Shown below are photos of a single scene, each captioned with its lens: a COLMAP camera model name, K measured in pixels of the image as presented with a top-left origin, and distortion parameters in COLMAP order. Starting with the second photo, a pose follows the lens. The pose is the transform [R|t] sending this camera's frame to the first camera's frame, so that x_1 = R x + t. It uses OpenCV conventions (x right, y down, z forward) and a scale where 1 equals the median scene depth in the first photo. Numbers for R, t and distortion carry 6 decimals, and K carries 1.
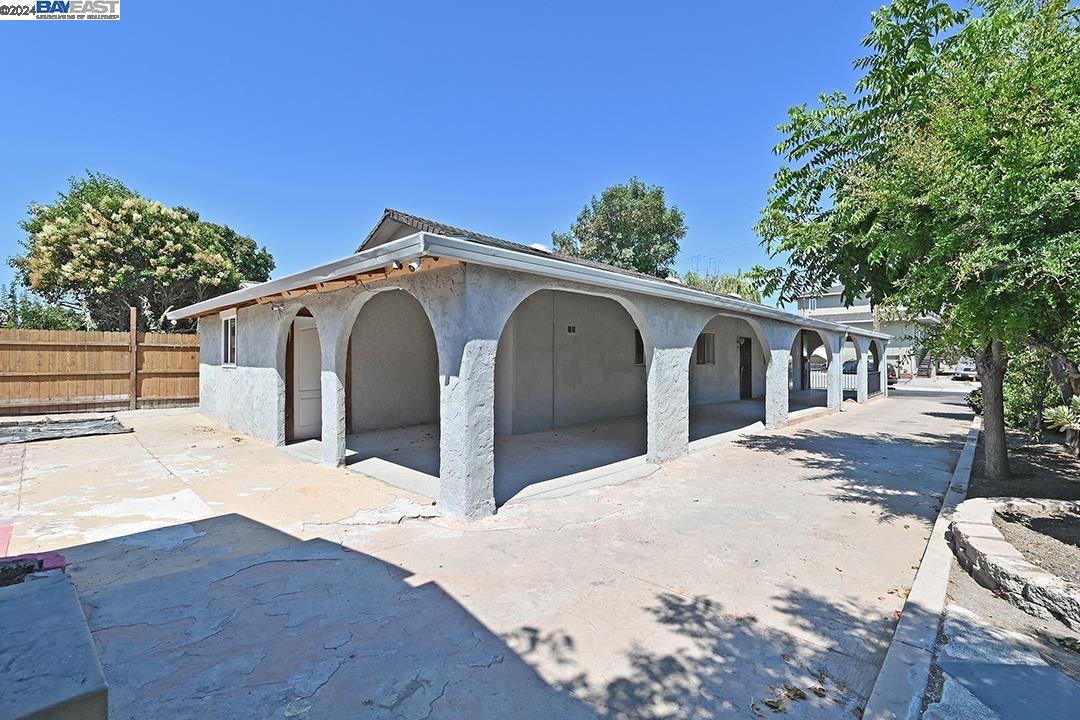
lens RADIAL K [[480.5, 0, 538.8], [0, 480.5, 358.9], [0, 0, 1]] dist [0.004070, -0.005239]
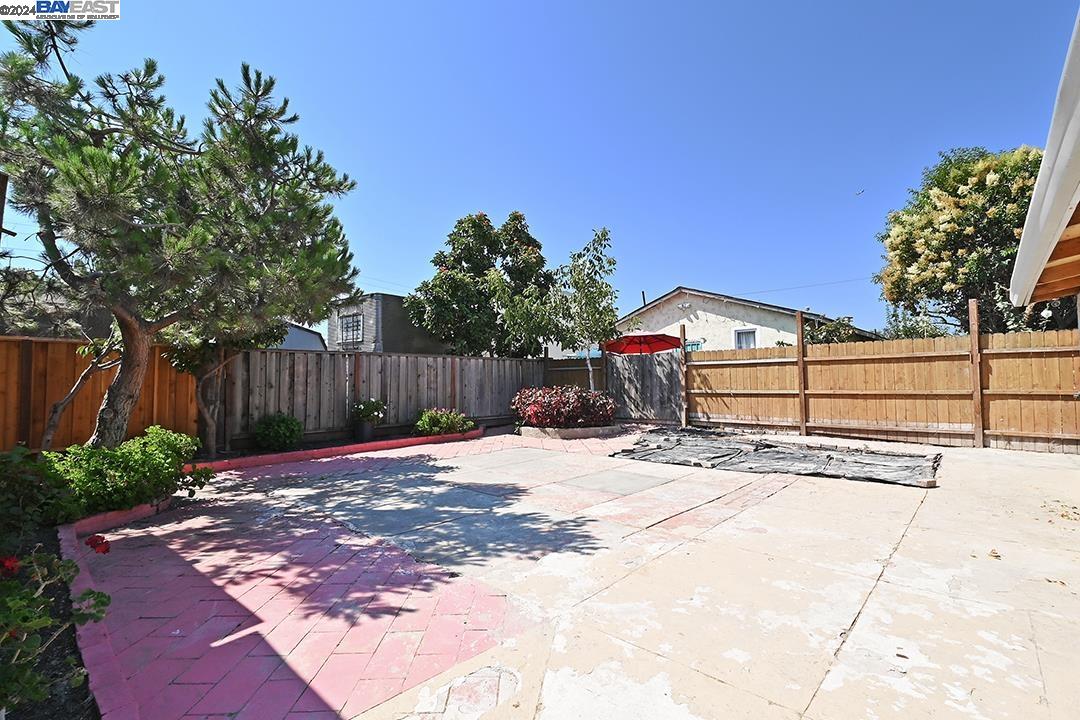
lens RADIAL K [[480.5, 0, 539.3], [0, 480.5, 360.9], [0, 0, 1]] dist [0.004070, -0.005239]
pose [[0.019956, -0.049579, -0.998571, -0.145526], [0.012924, 0.998699, -0.049327, 0.007544], [0.999717, -0.011921, 0.020571, 0.312499]]
